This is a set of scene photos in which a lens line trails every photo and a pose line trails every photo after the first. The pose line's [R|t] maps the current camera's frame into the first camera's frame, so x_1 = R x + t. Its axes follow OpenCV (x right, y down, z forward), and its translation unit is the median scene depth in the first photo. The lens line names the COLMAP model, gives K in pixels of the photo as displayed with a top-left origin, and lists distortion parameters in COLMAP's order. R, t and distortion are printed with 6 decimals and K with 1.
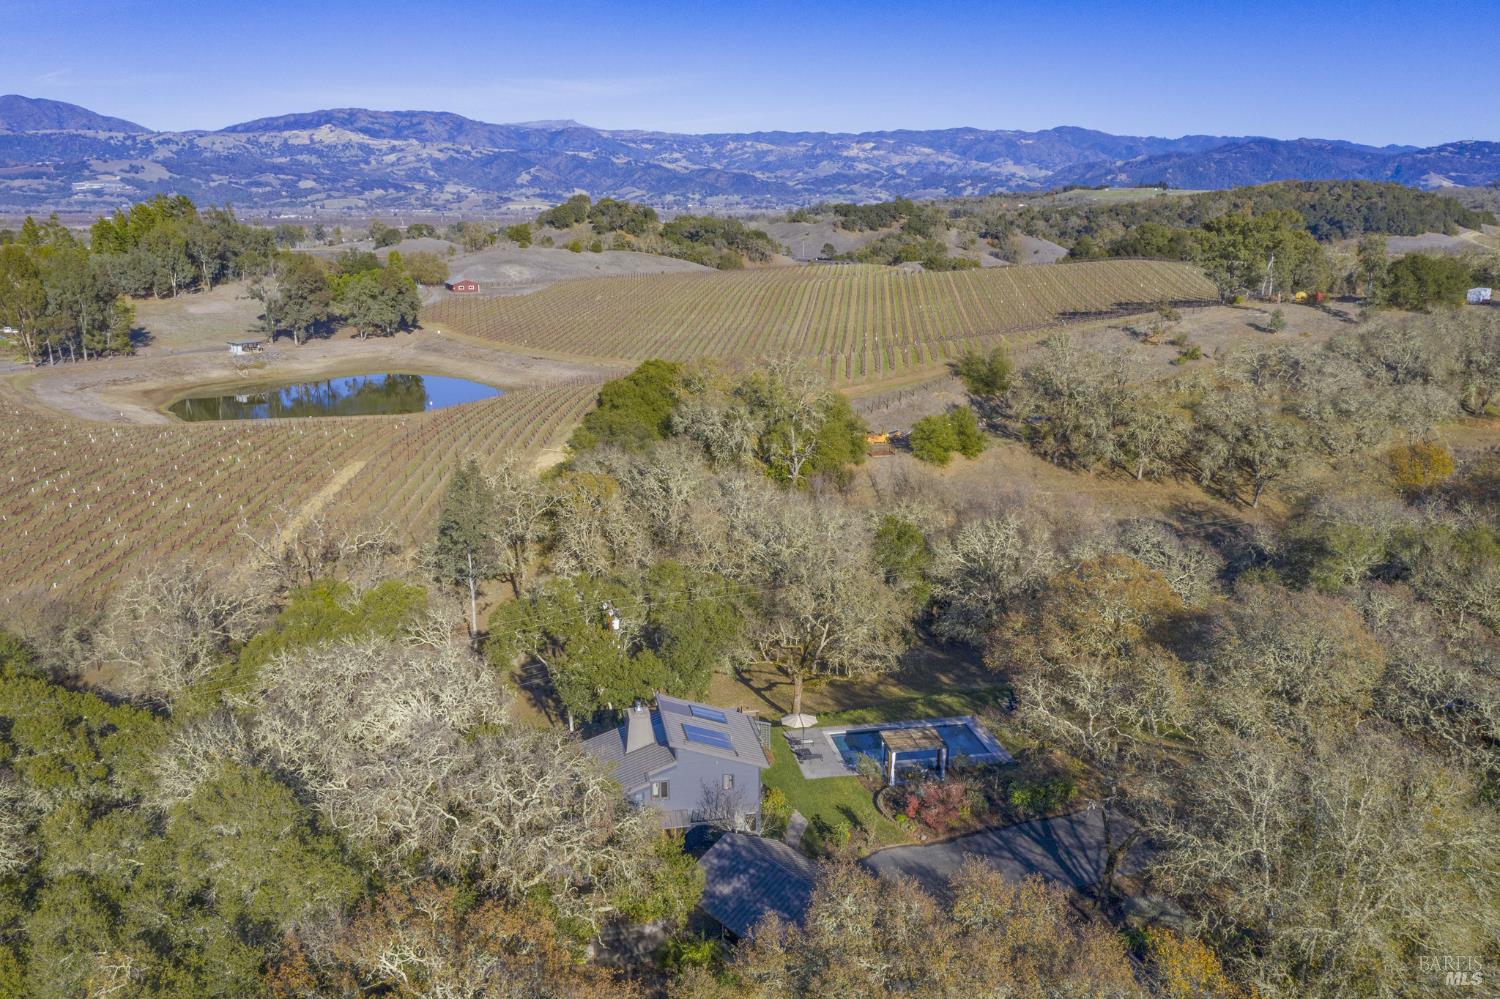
lens RADIAL K [[1190.9, 0, 753.1], [0, 1190.9, 499.8], [0, 0, 1]] dist [0.007286, 0.005832]
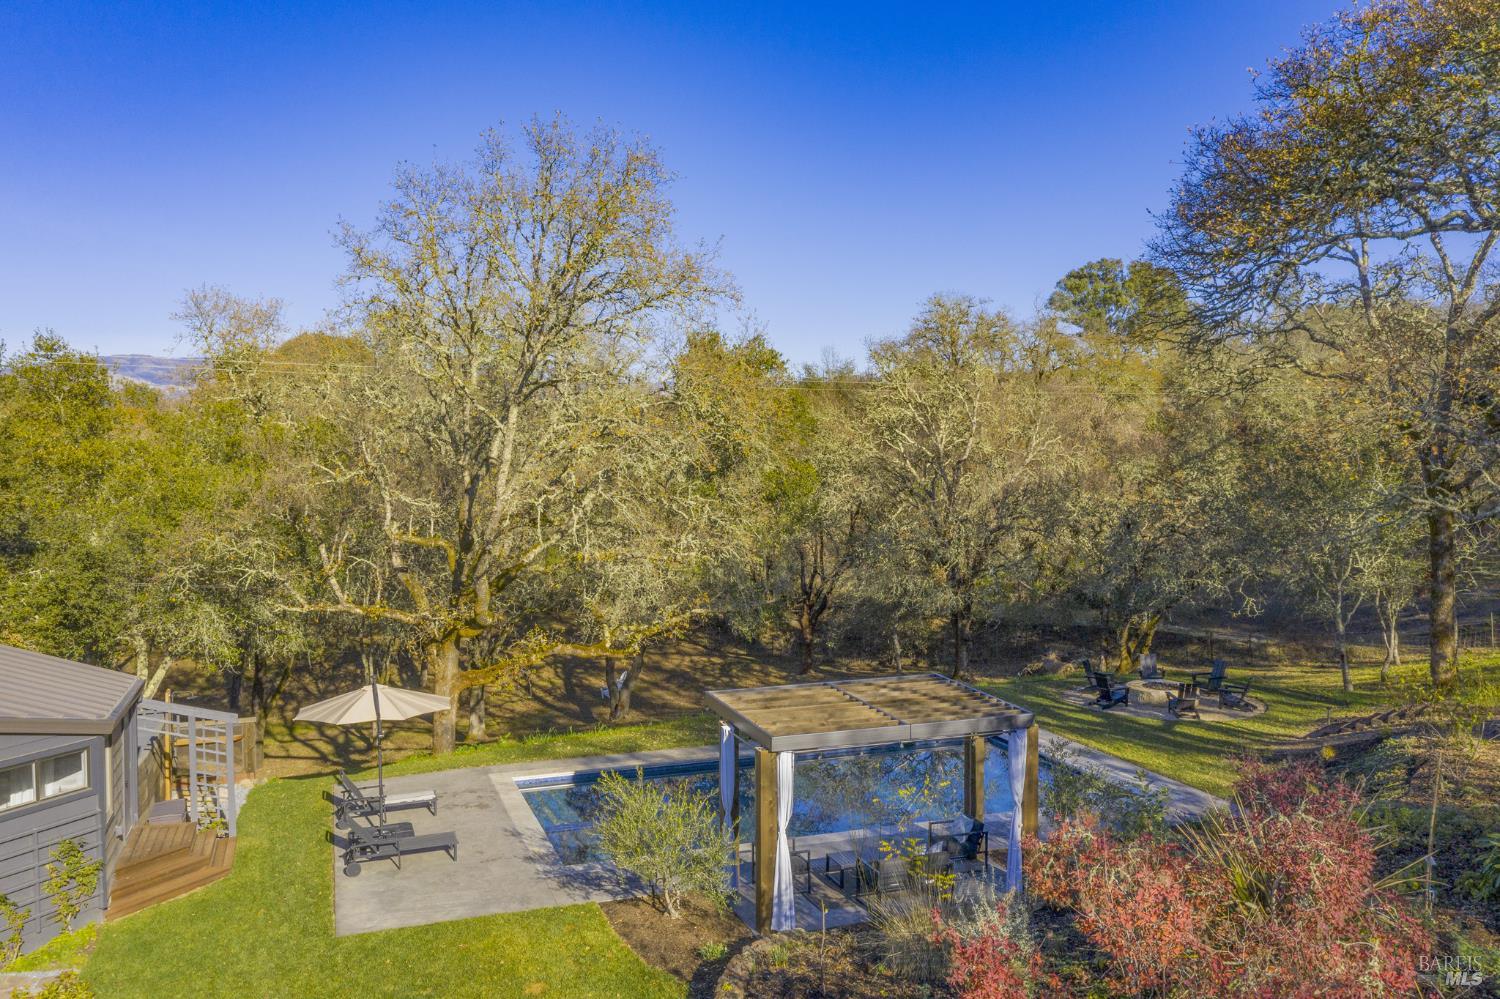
lens RADIAL K [[1190.9, 0, 759.4], [0, 1190.9, 498.6], [0, 0, 1]] dist [0.007286, 0.005832]
pose [[0.985924, -0.008096, 0.167000, 0.029398], [0.042128, 0.978629, -0.201274, 0.076043], [-0.161801, 0.205476, 0.965194, 0.289757]]
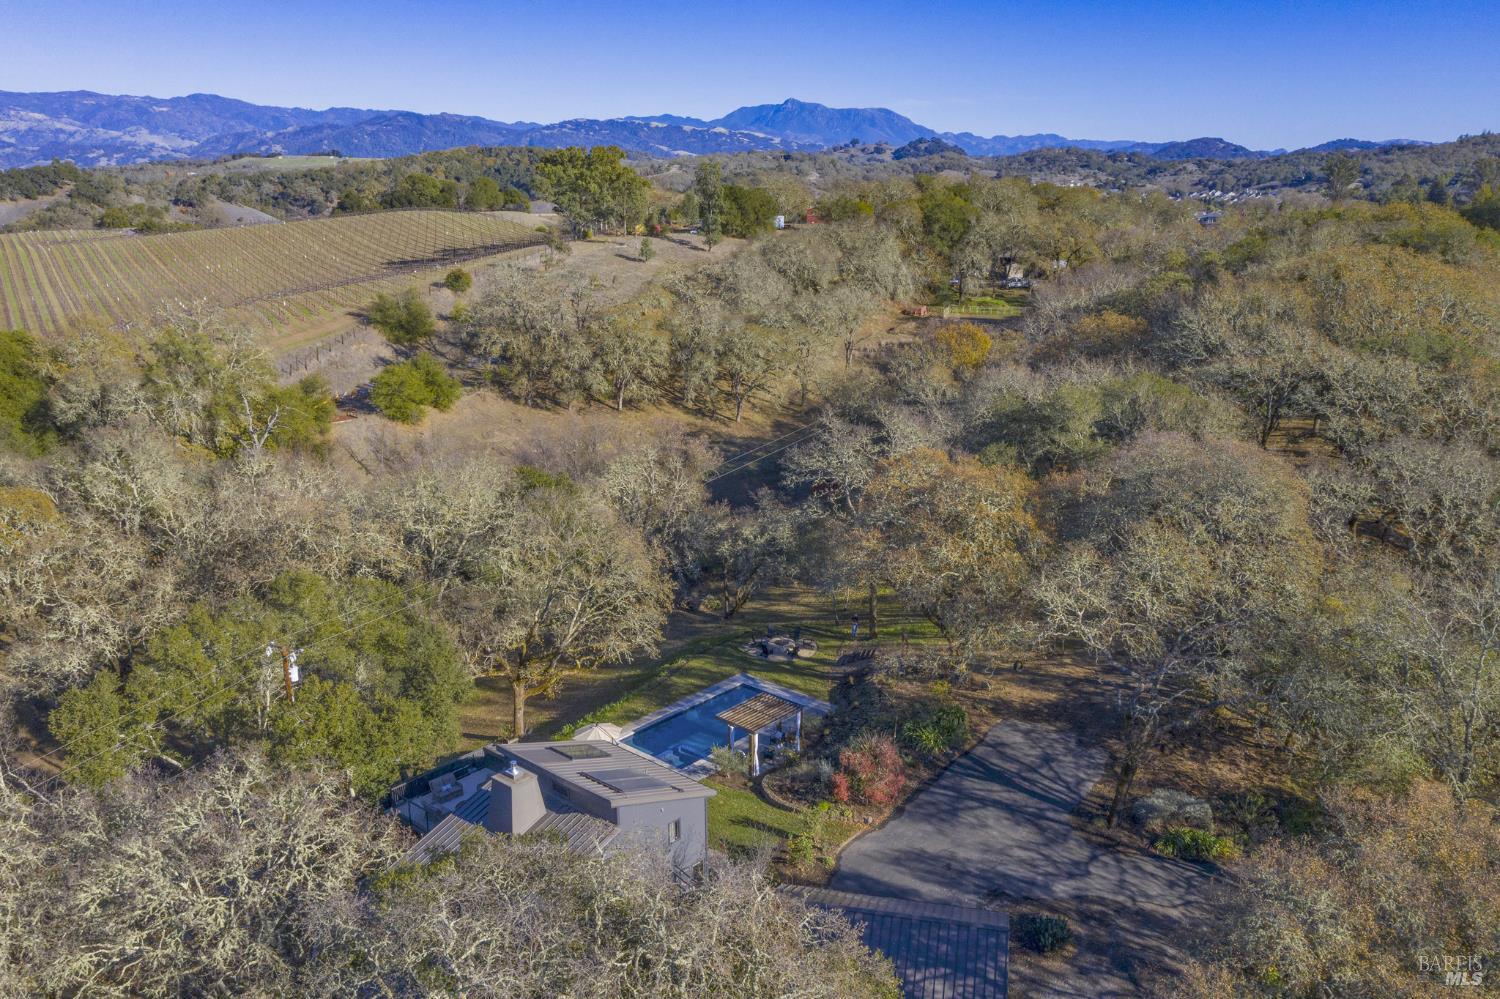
lens RADIAL K [[1190.9, 0, 747.3], [0, 1190.9, 498.1], [0, 0, 1]] dist [0.007286, 0.005832]
pose [[0.792295, -0.166966, 0.586848, -0.117673], [0.155393, 0.985331, 0.070546, 0.000379], [-0.590018, 0.035298, 0.806618, 0.130111]]
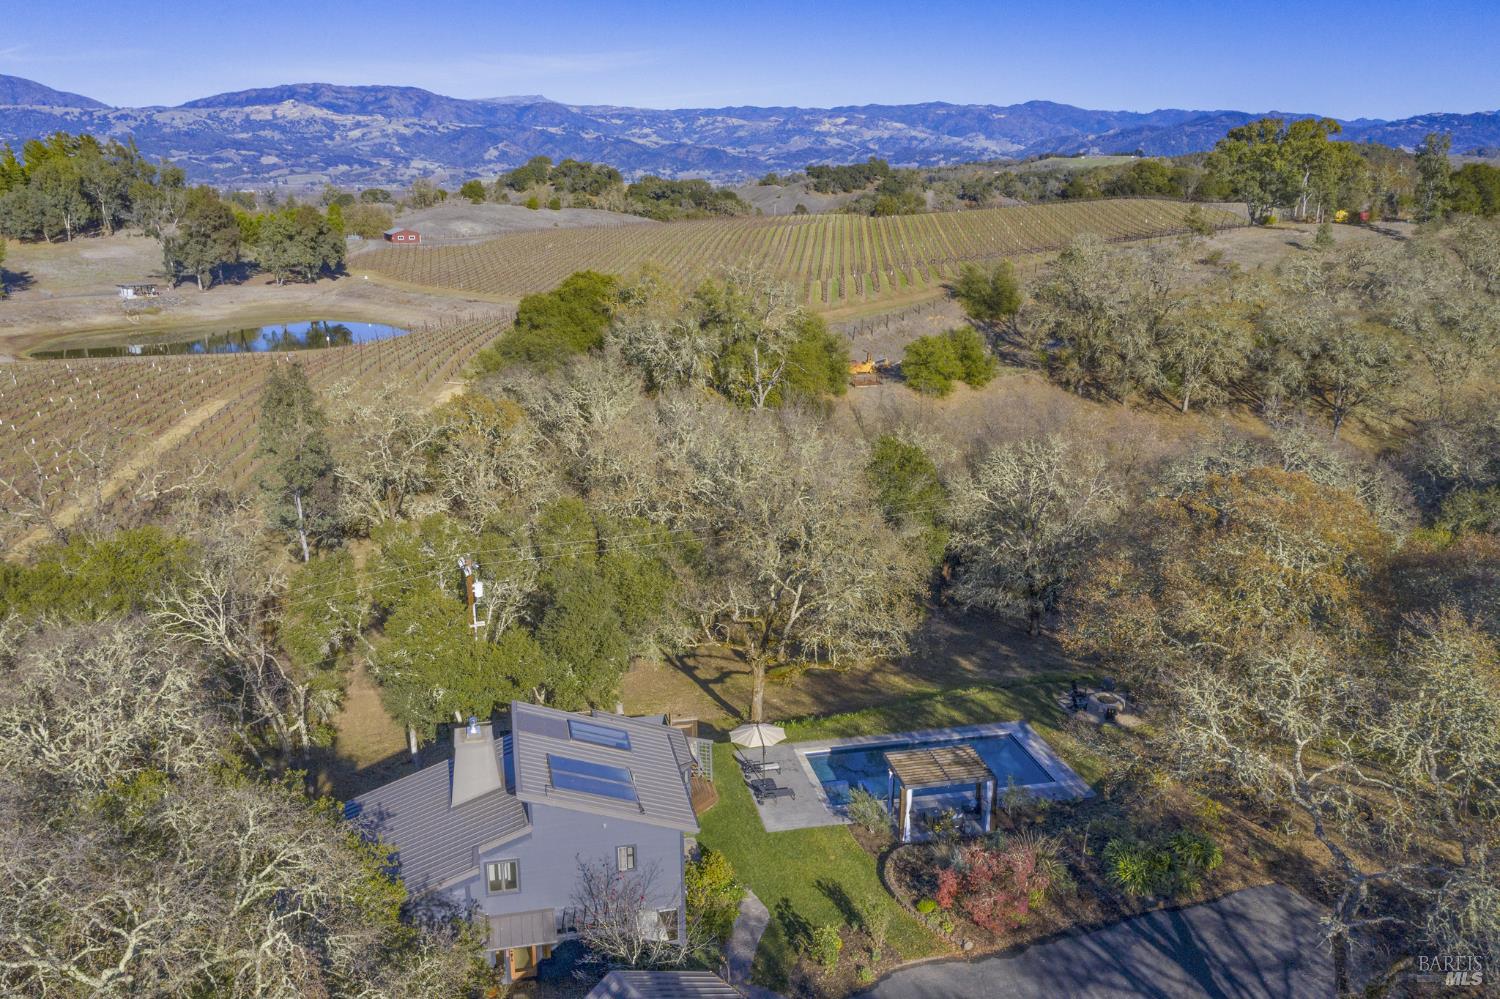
lens RADIAL K [[1190.9, 0, 752.0], [0, 1190.9, 499.9], [0, 0, 1]] dist [0.007286, 0.005832]
pose [[0.999750, -0.009490, 0.020243, 0.009299], [0.009124, 0.999795, 0.018054, 0.018404], [-0.020410, -0.017865, 0.999632, 0.140666]]
